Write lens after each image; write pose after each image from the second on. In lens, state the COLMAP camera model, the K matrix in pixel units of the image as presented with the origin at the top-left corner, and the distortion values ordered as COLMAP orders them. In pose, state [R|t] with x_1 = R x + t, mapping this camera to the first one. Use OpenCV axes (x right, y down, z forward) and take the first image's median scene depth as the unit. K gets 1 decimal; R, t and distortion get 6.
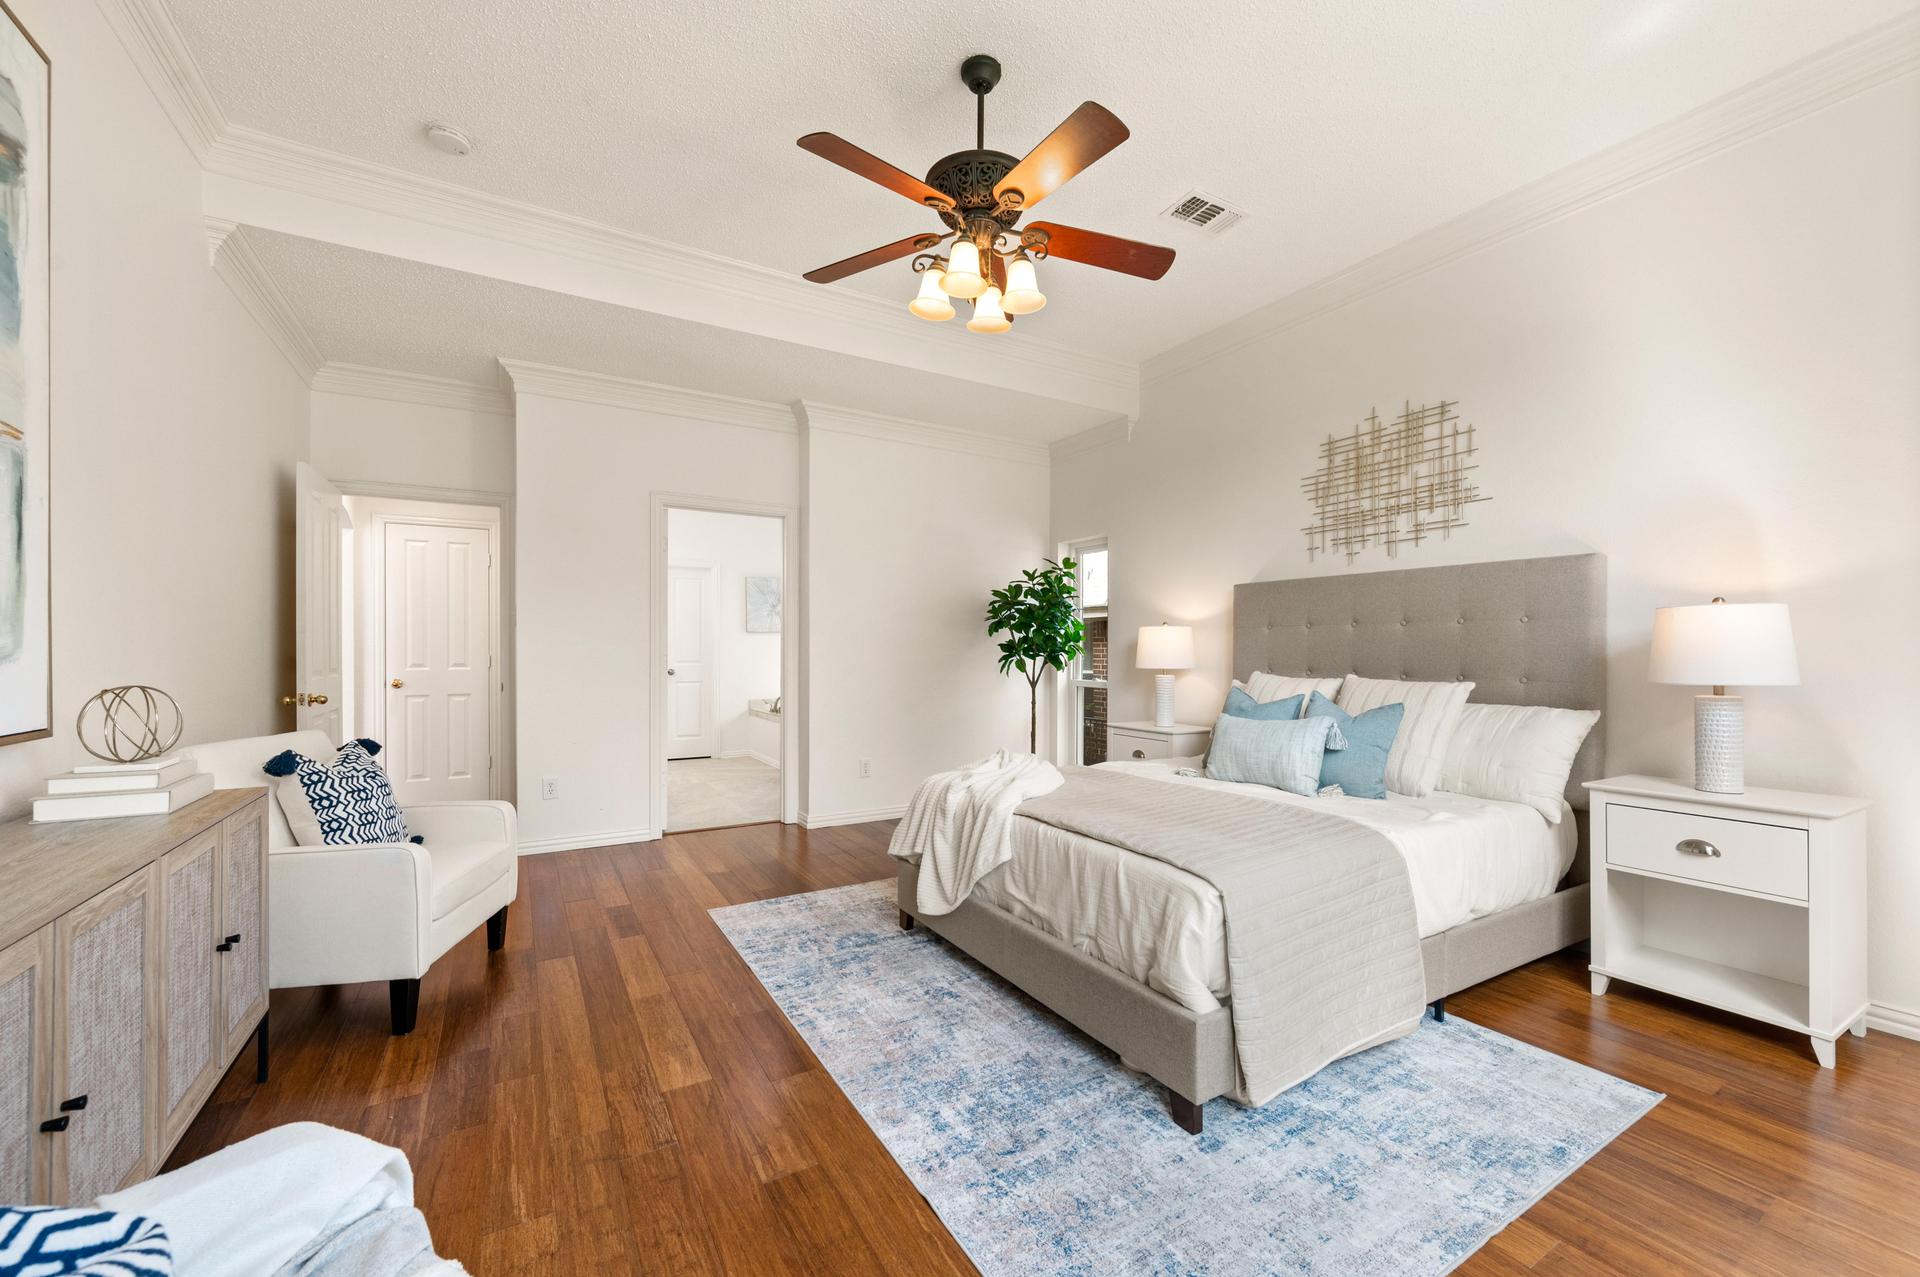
lens RADIAL K [[759.6, 0, 957.3], [0, 759.6, 641.4], [0, 0, 1]] dist [-0.006823, 0.001247]
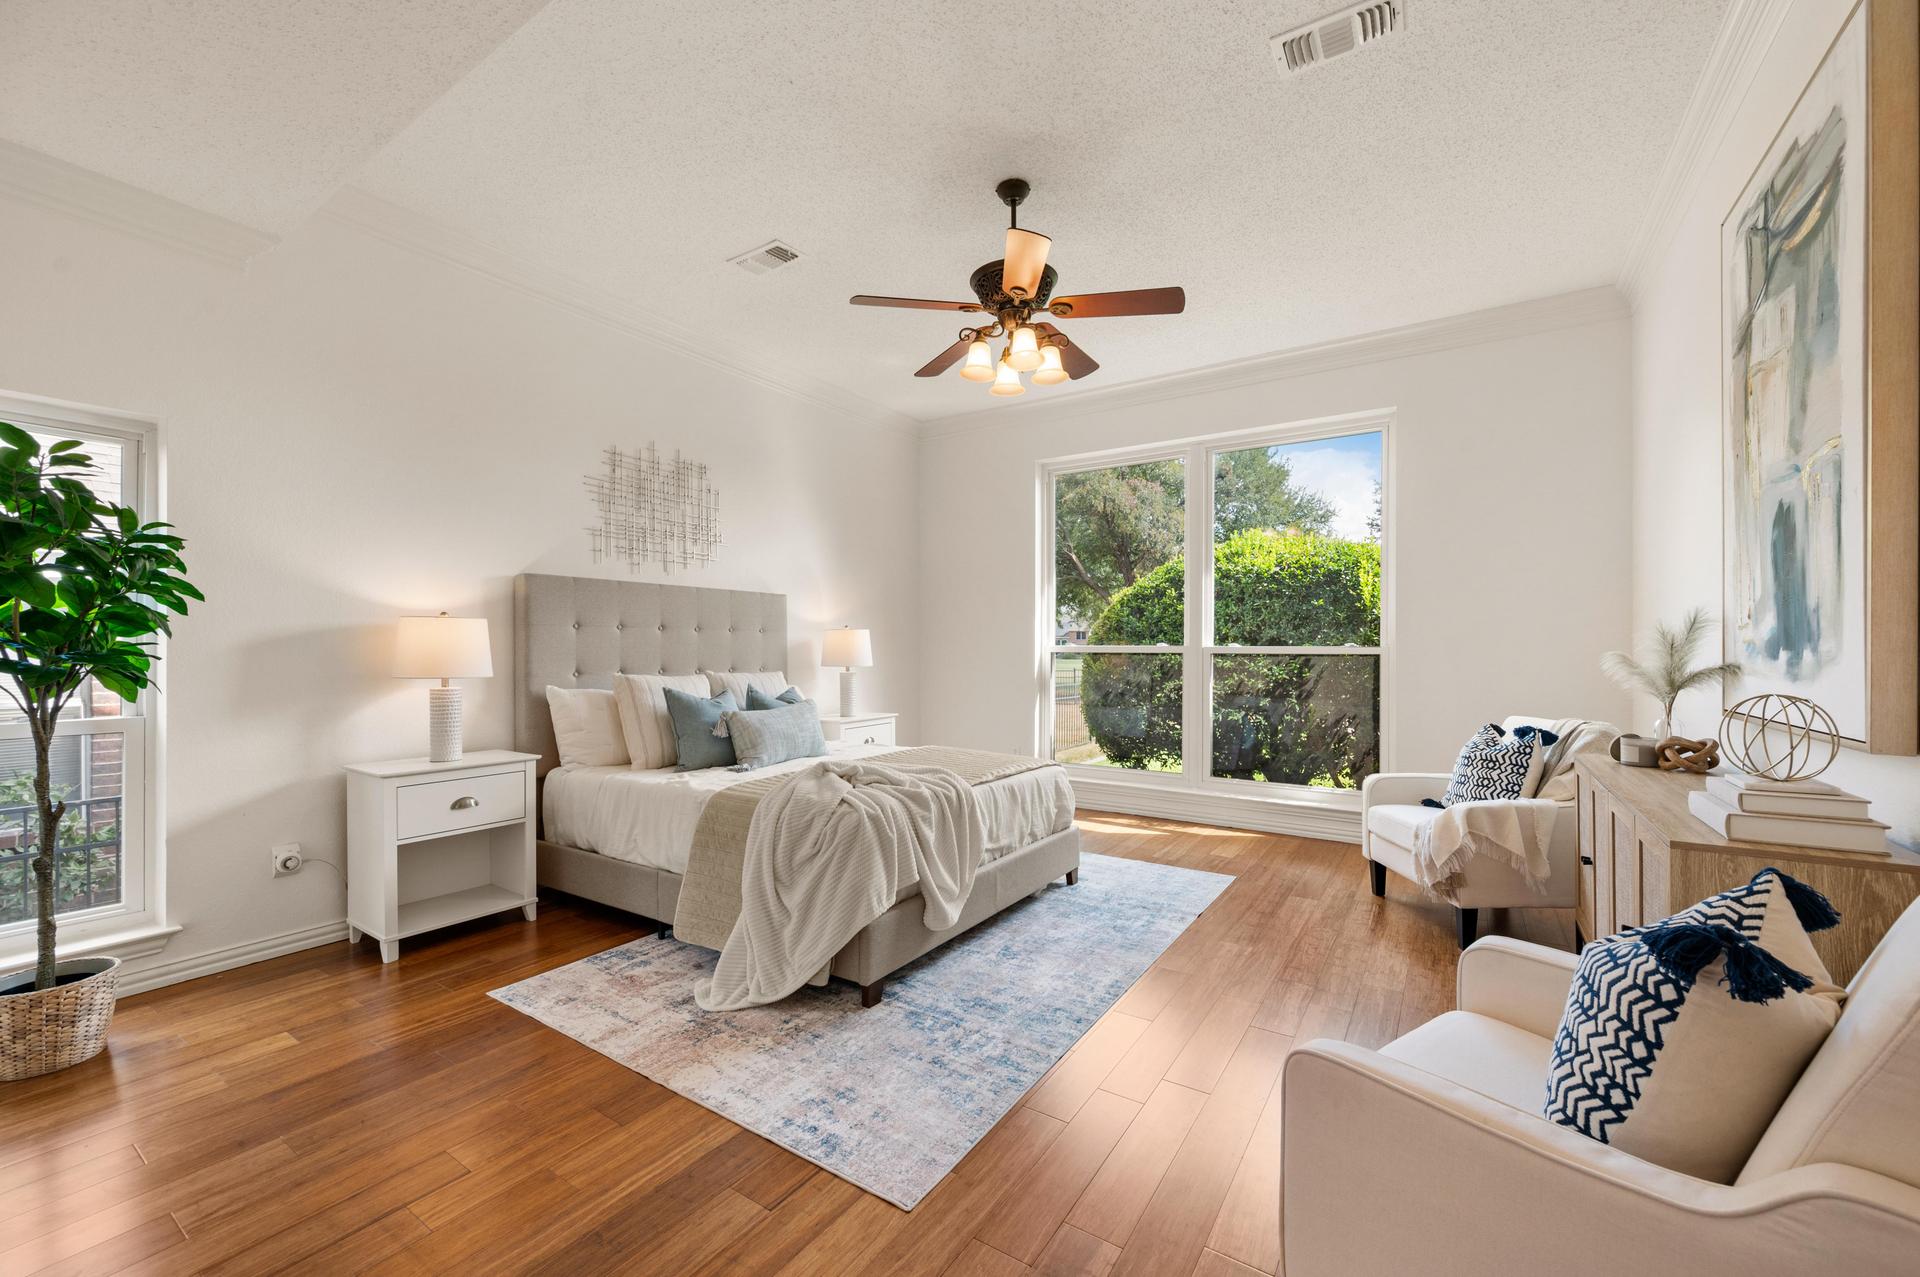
lens RADIAL K [[759.6, 0, 958.9], [0, 759.6, 648.9], [0, 0, 1]] dist [-0.006823, 0.001247]
pose [[-0.438073, -0.005168, 0.898924, -0.781305], [-0.013496, 0.999909, -0.000828, 0.004176], [-0.898838, -0.012495, -0.438103, 1.207179]]
